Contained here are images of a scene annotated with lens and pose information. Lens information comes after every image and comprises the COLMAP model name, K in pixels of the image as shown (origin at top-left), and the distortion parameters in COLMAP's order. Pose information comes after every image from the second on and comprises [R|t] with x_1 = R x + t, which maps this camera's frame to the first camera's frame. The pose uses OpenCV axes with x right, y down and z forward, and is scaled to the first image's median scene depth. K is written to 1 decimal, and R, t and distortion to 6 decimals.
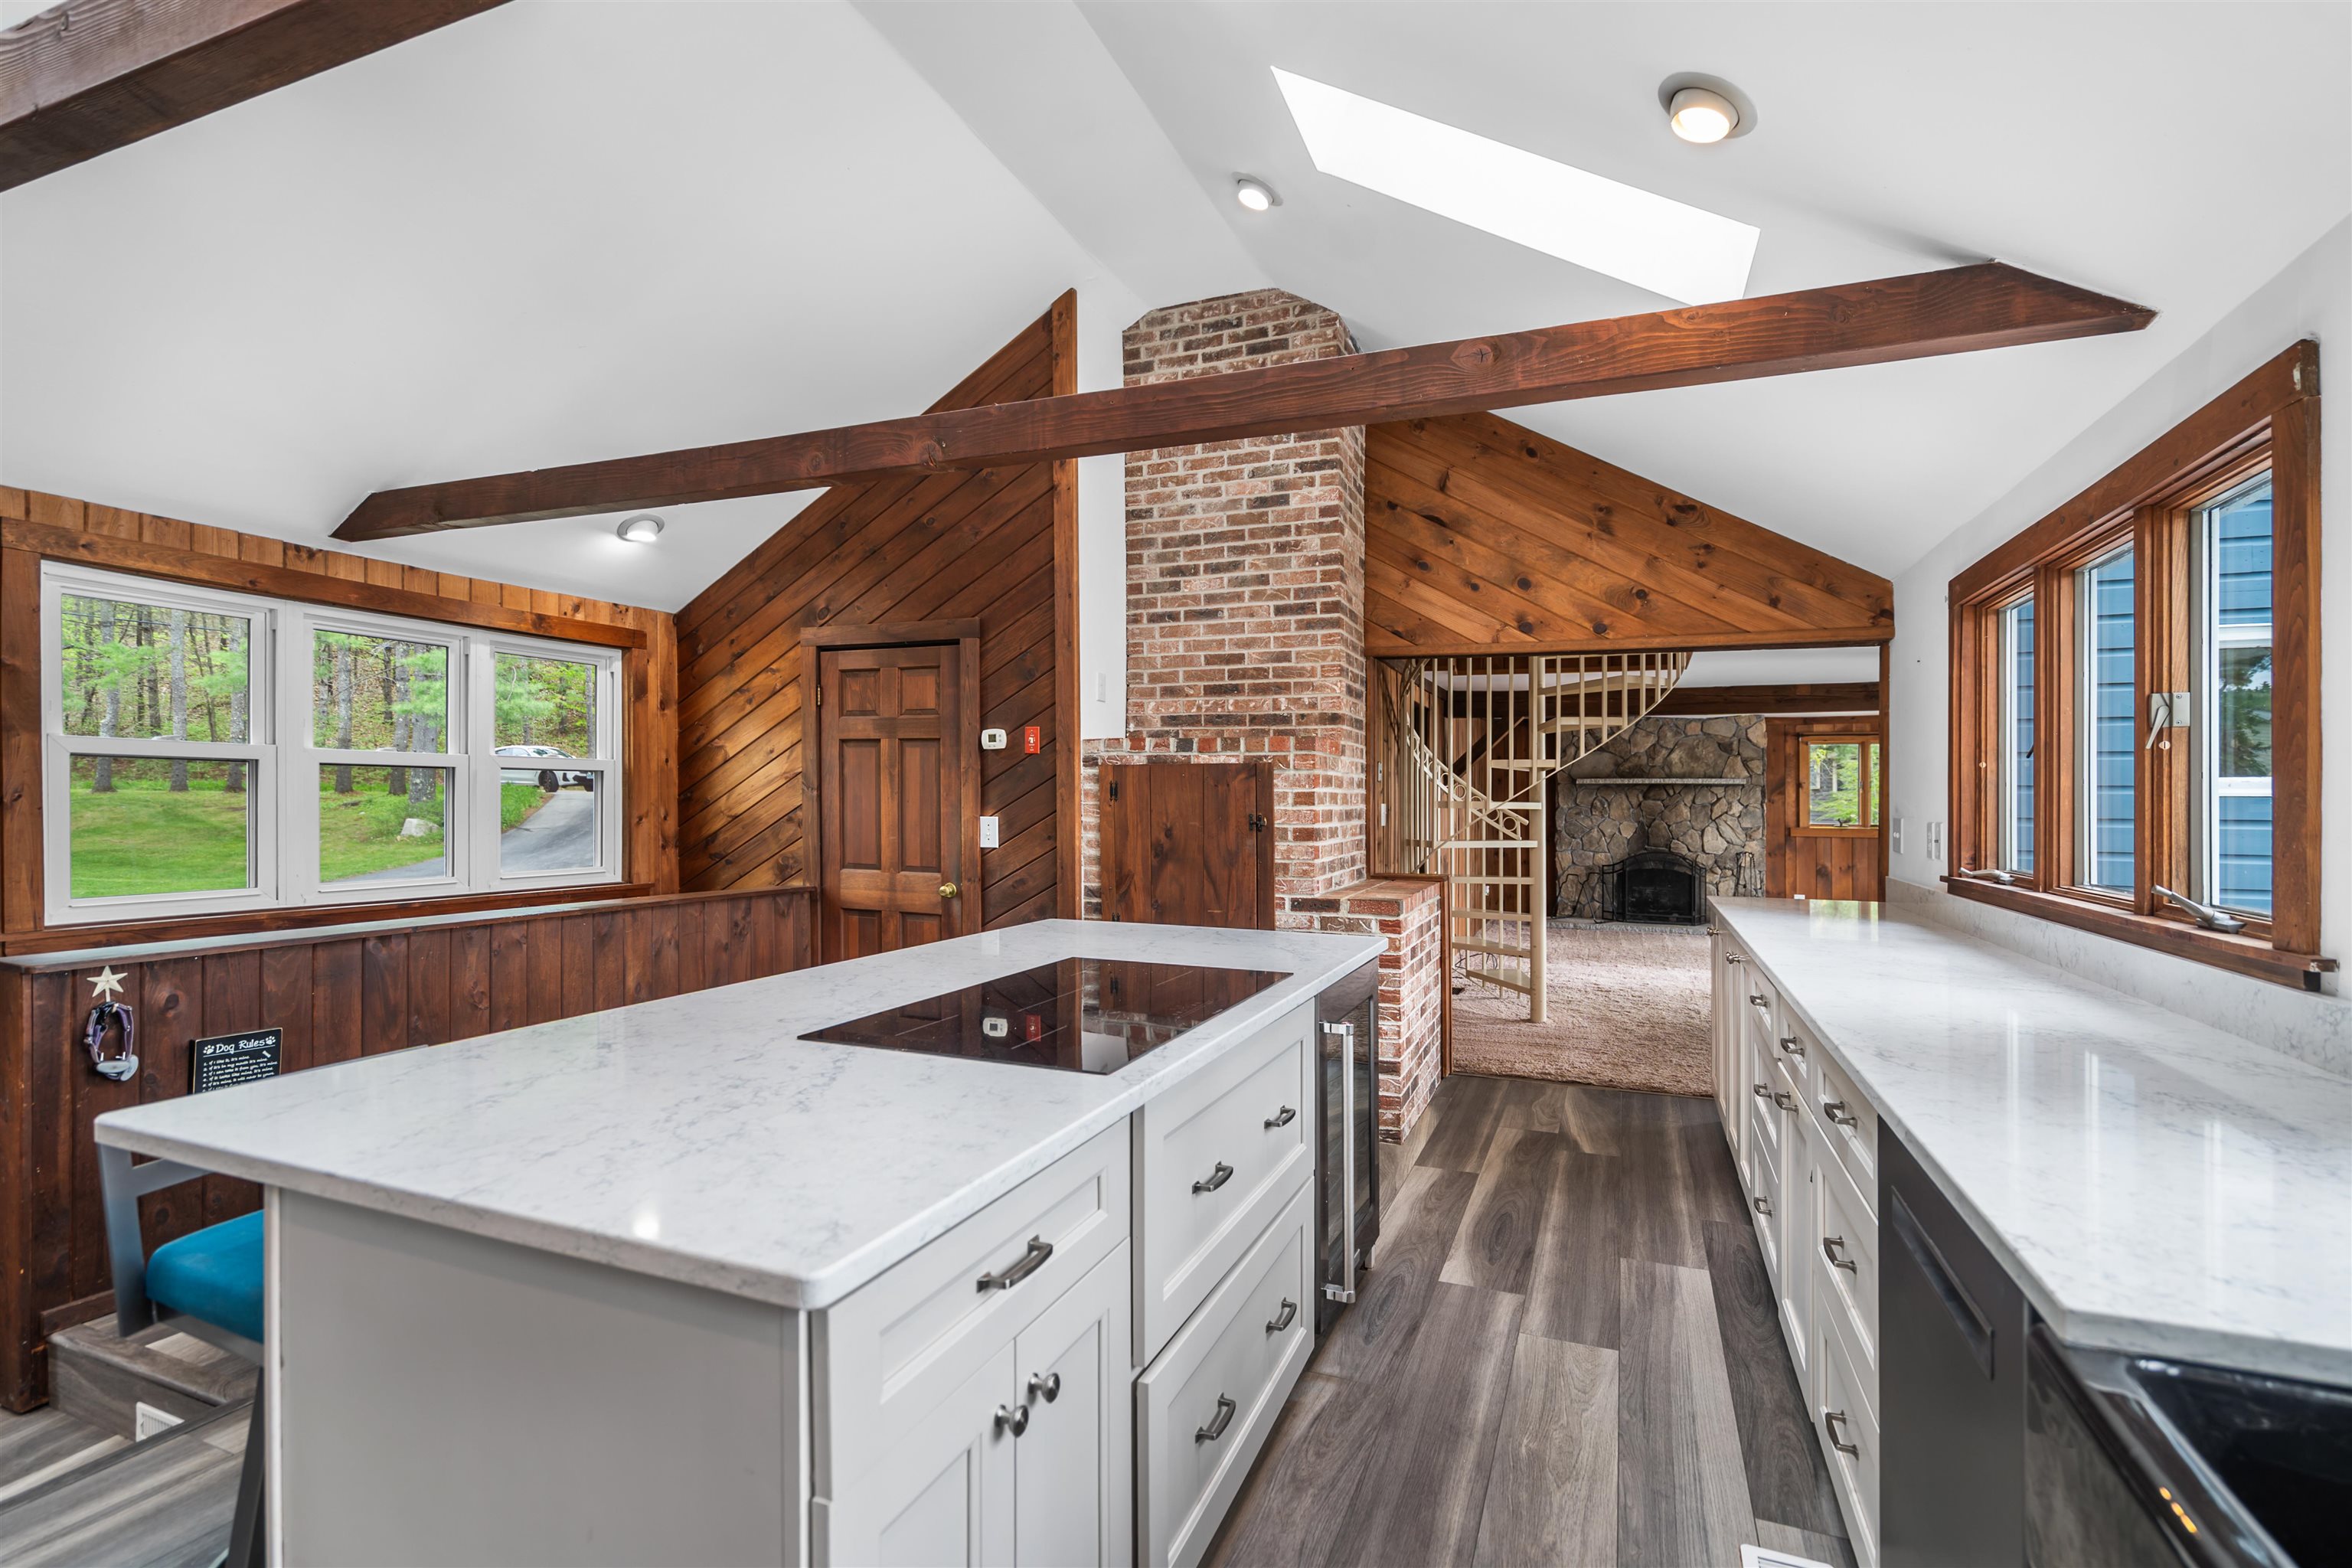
lens RADIAL K [[1100.0, 0, 1169.8], [0, 1100.0, 772.2], [0, 0, 1]] dist [-0.002094, 0.002167]
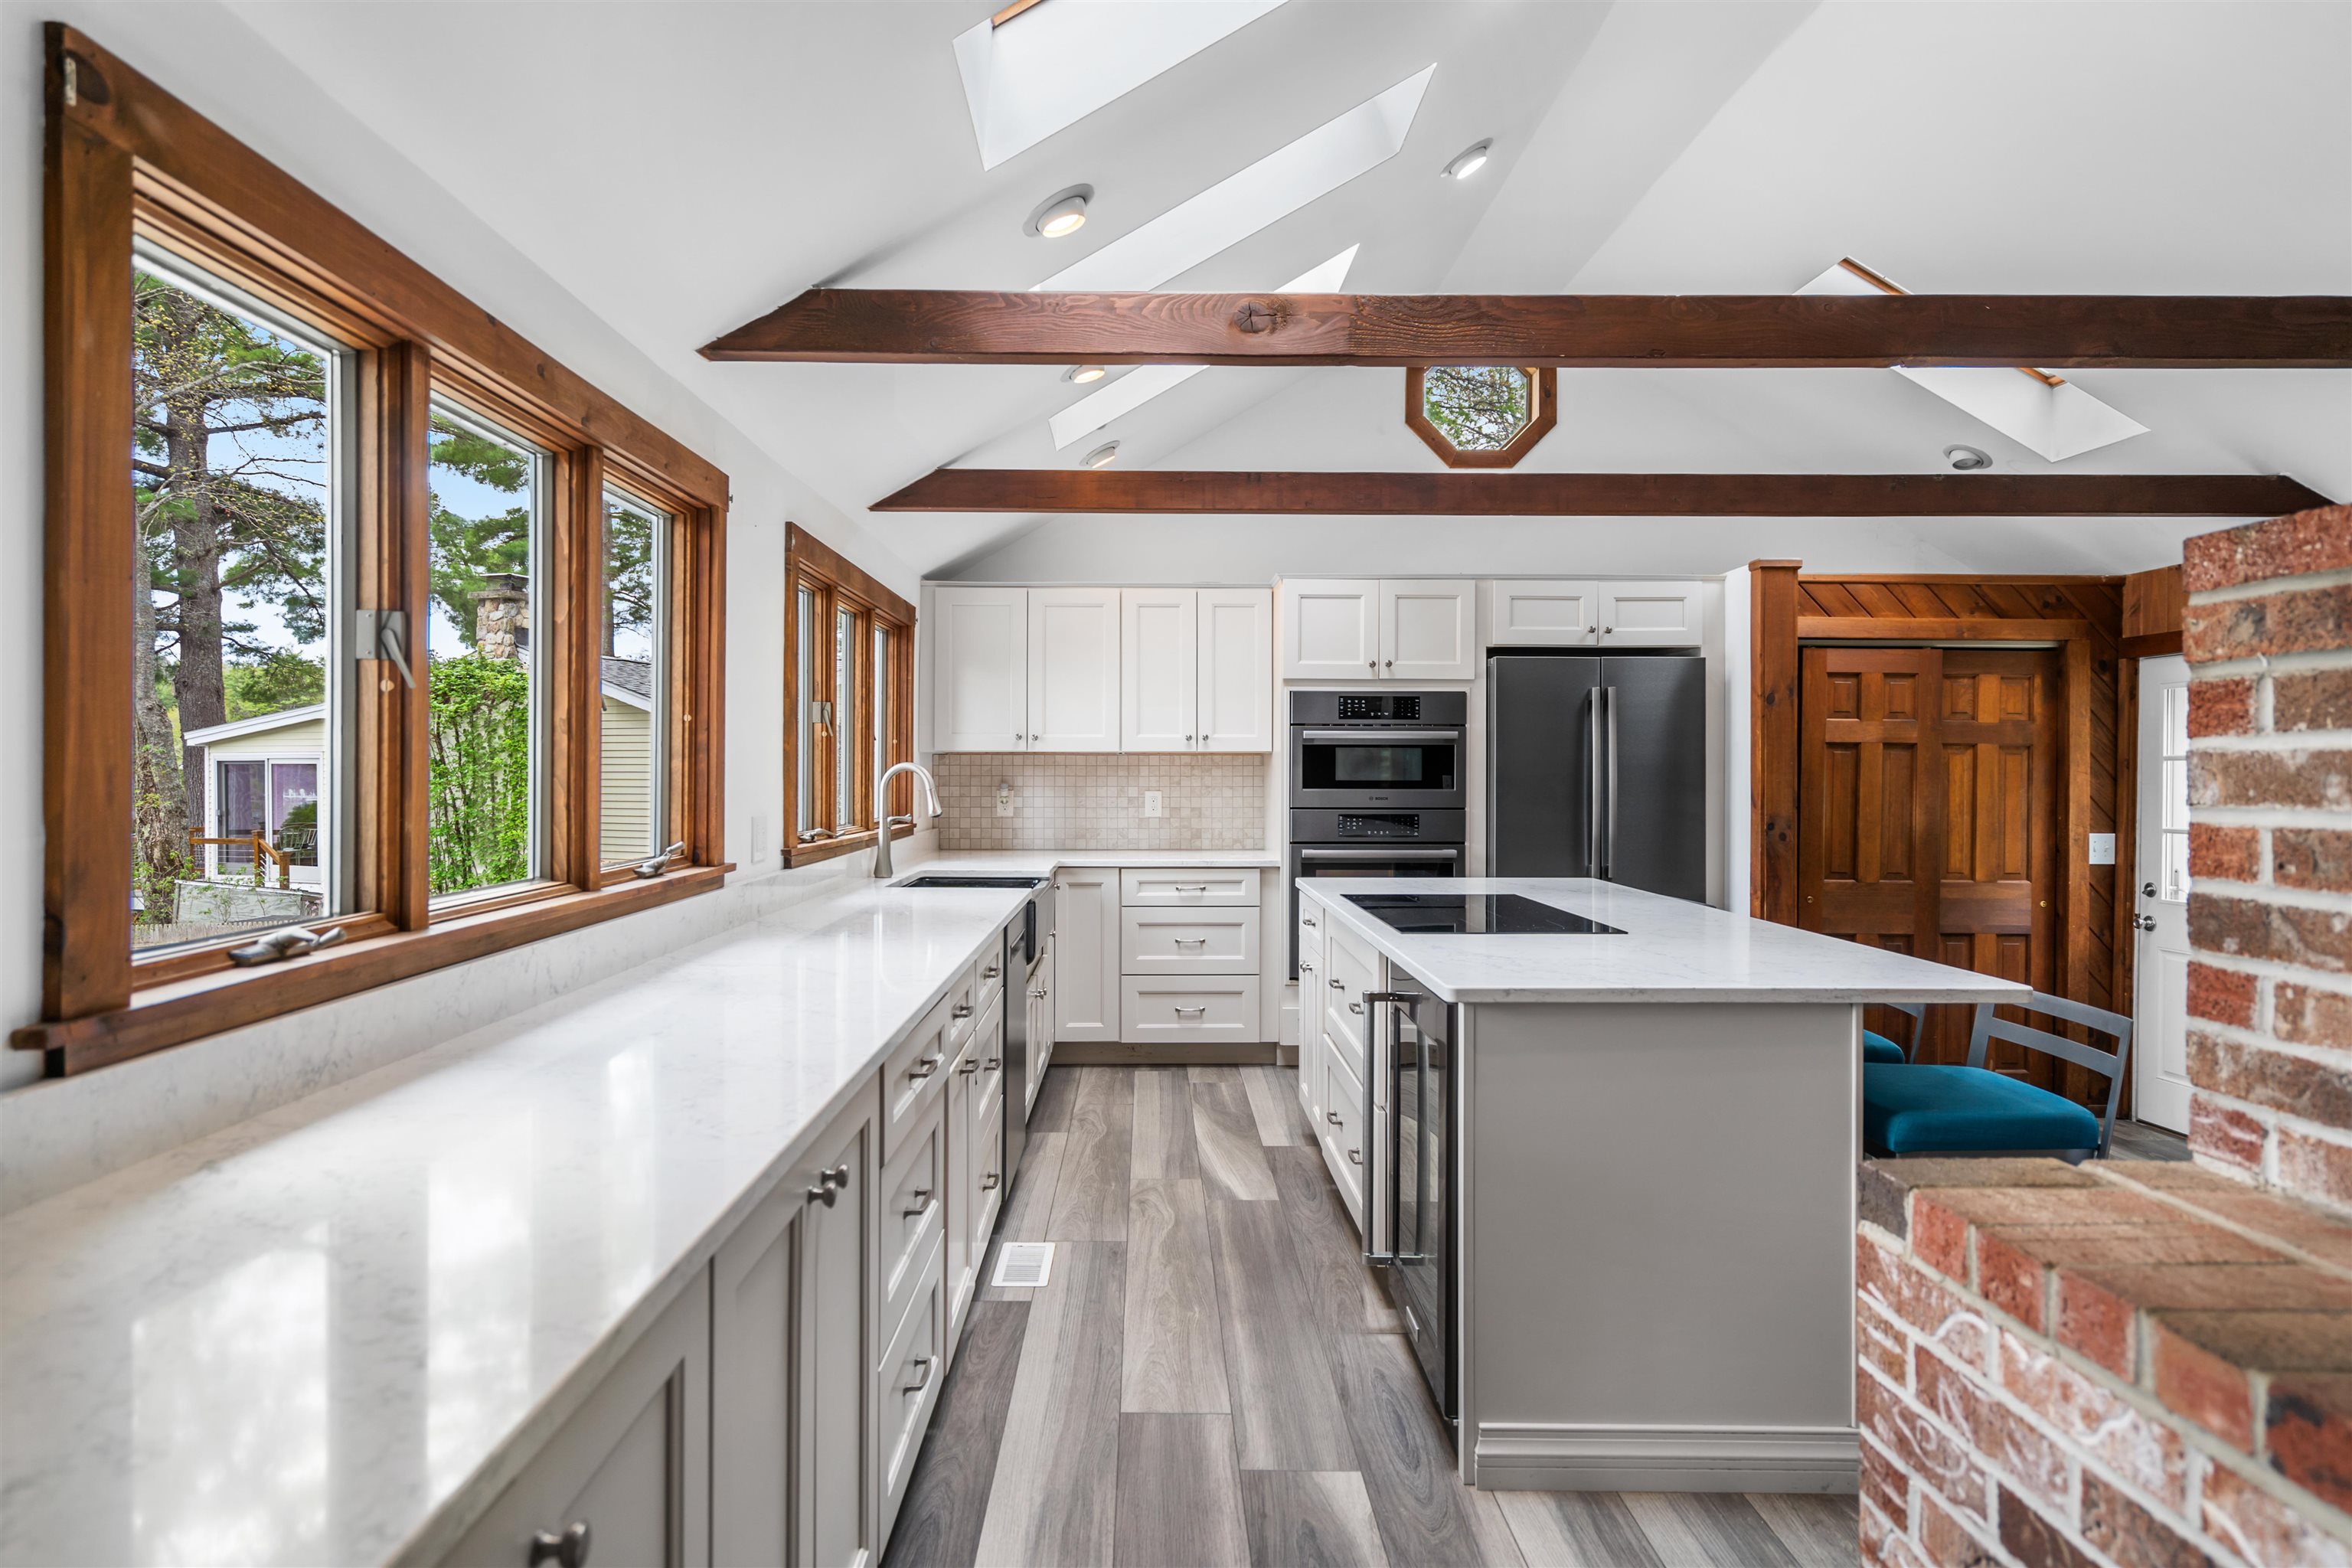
lens RADIAL K [[1328.7, 0, 1176.4], [0, 1328.7, 786.1], [0, 0, 1]] dist [0.005817, 0.000742]
pose [[-0.915975, -0.003178, -0.401222, 0.756061], [-0.000204, 0.999972, -0.007453, 0.041431], [0.401235, -0.006745, -0.915950, 1.895793]]
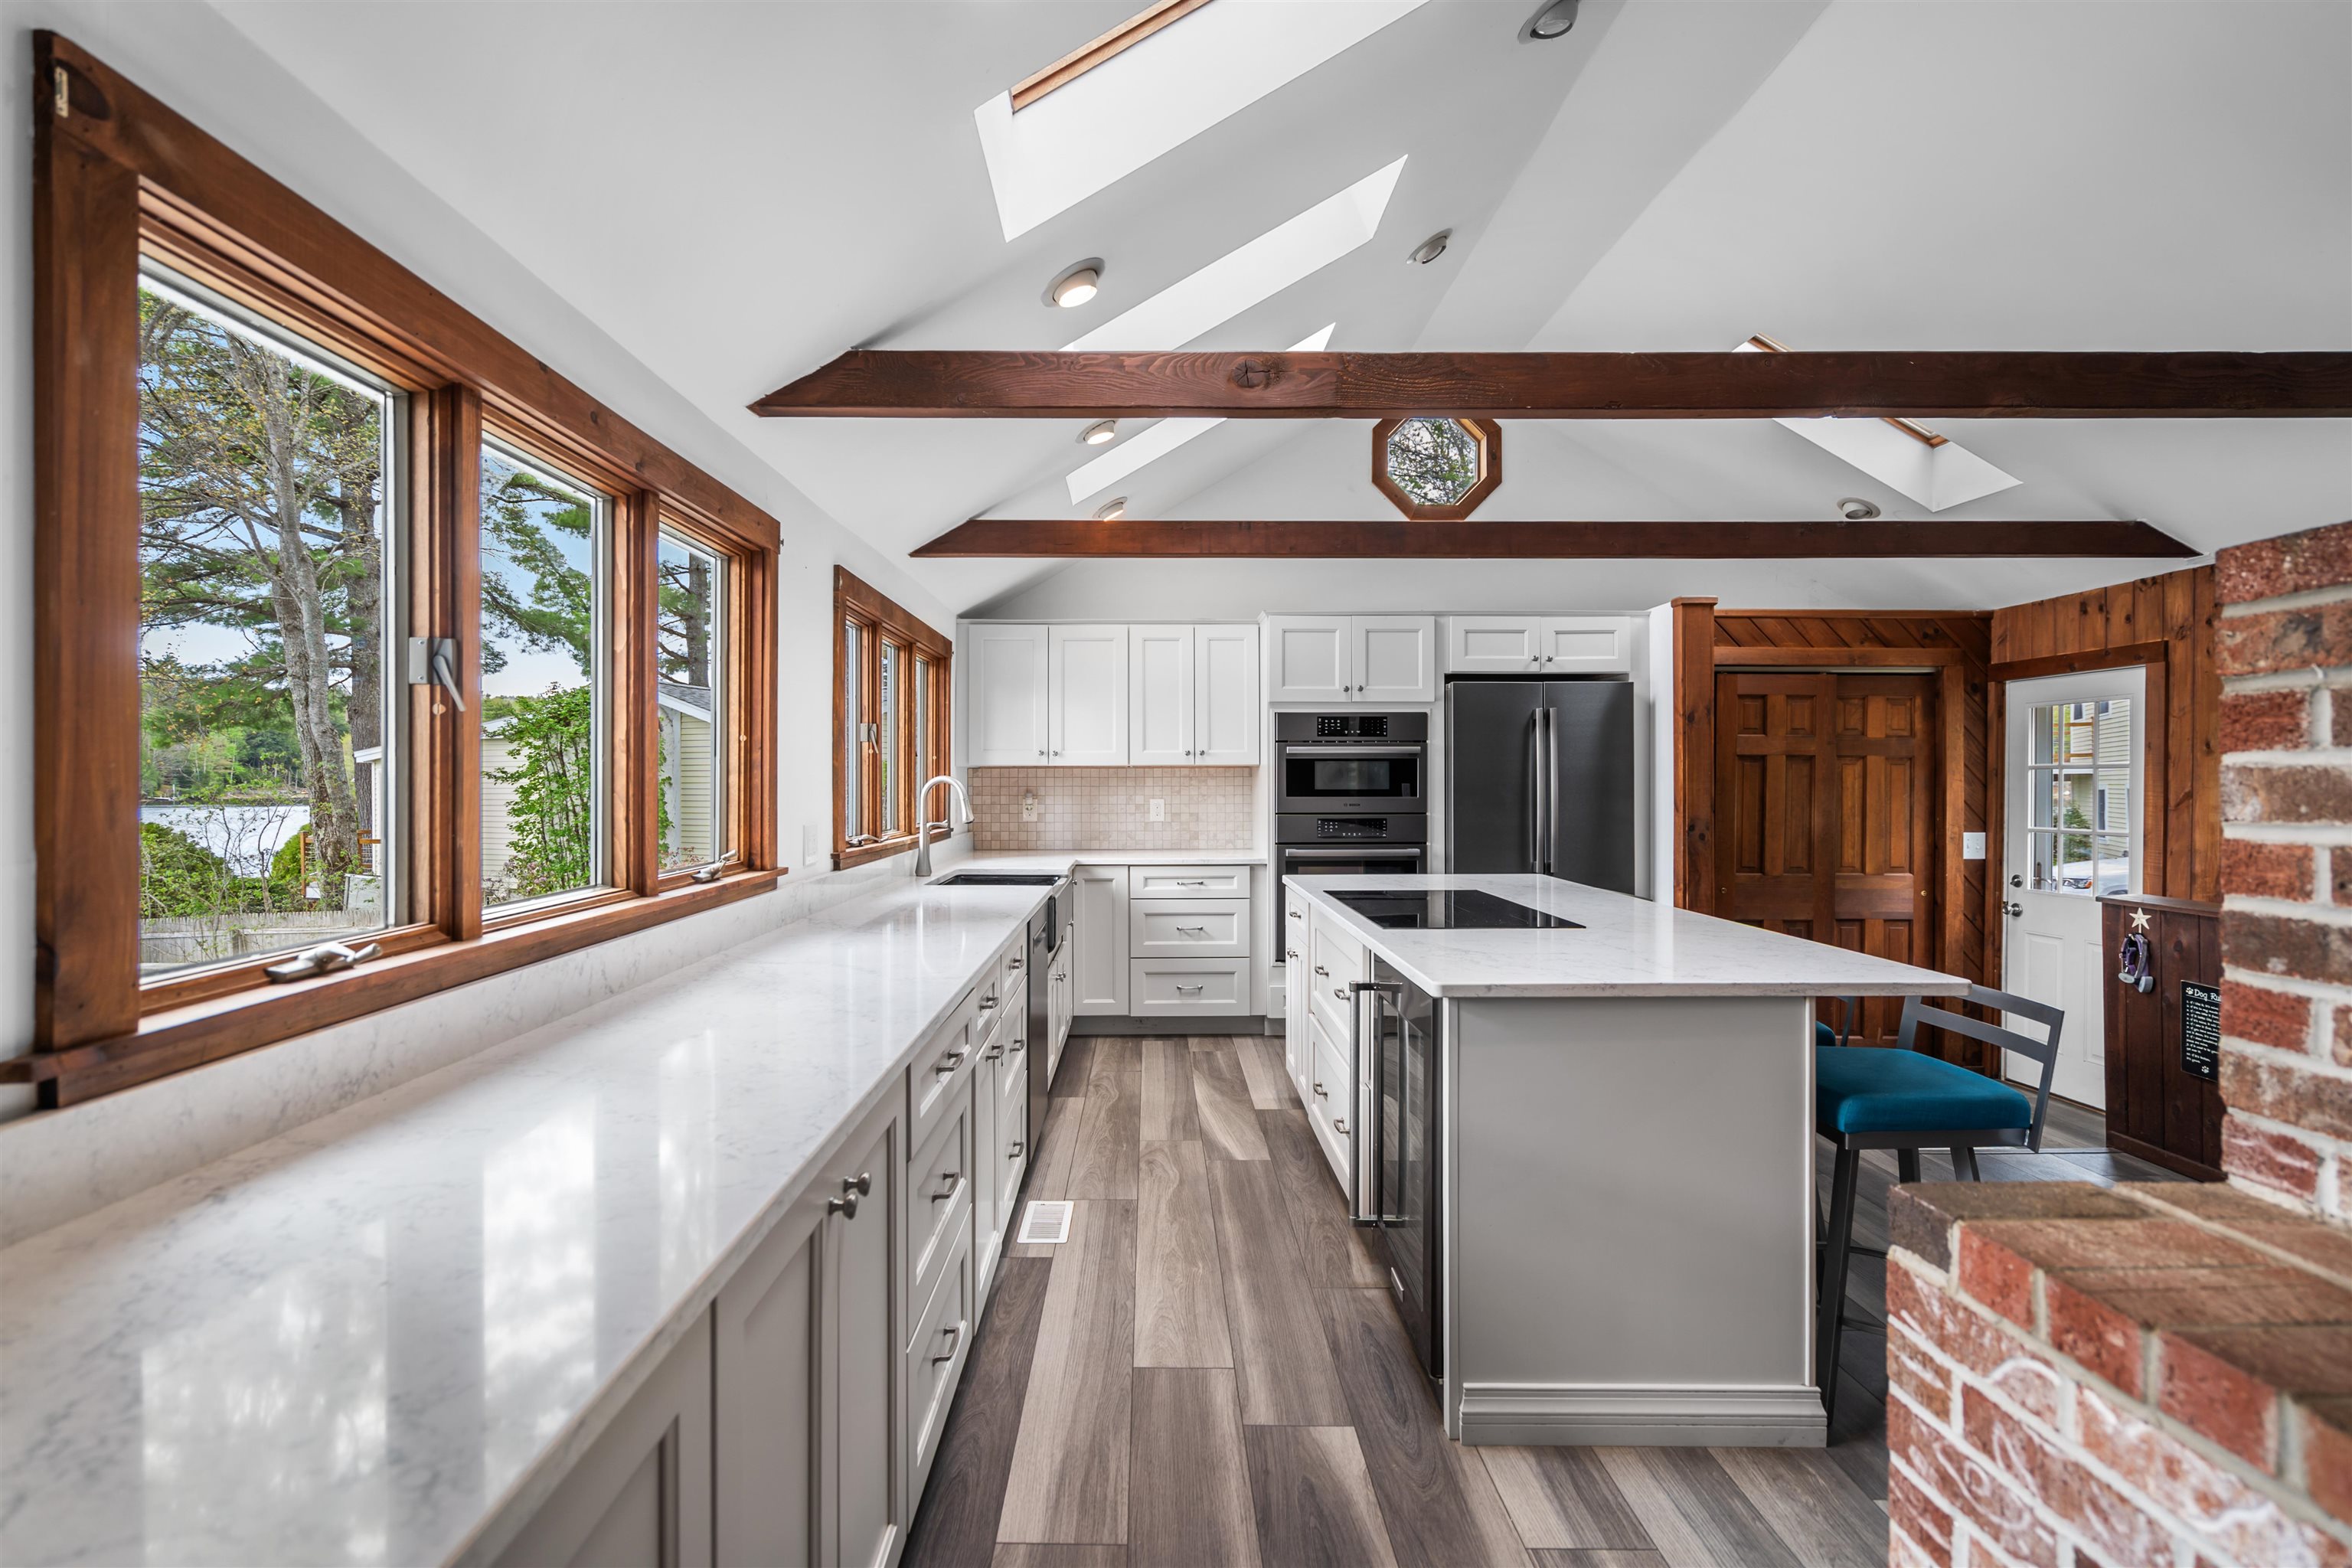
lens RADIAL K [[1100.0, 0, 1166.7], [0, 1100.0, 793.8], [0, 0, 1]] dist [-0.002094, 0.002167]
pose [[-0.918596, 0.000884, -0.395196, 0.725996], [0.003670, 0.999973, -0.006294, 0.036065], [0.395180, -0.007232, -0.918575, 1.810689]]
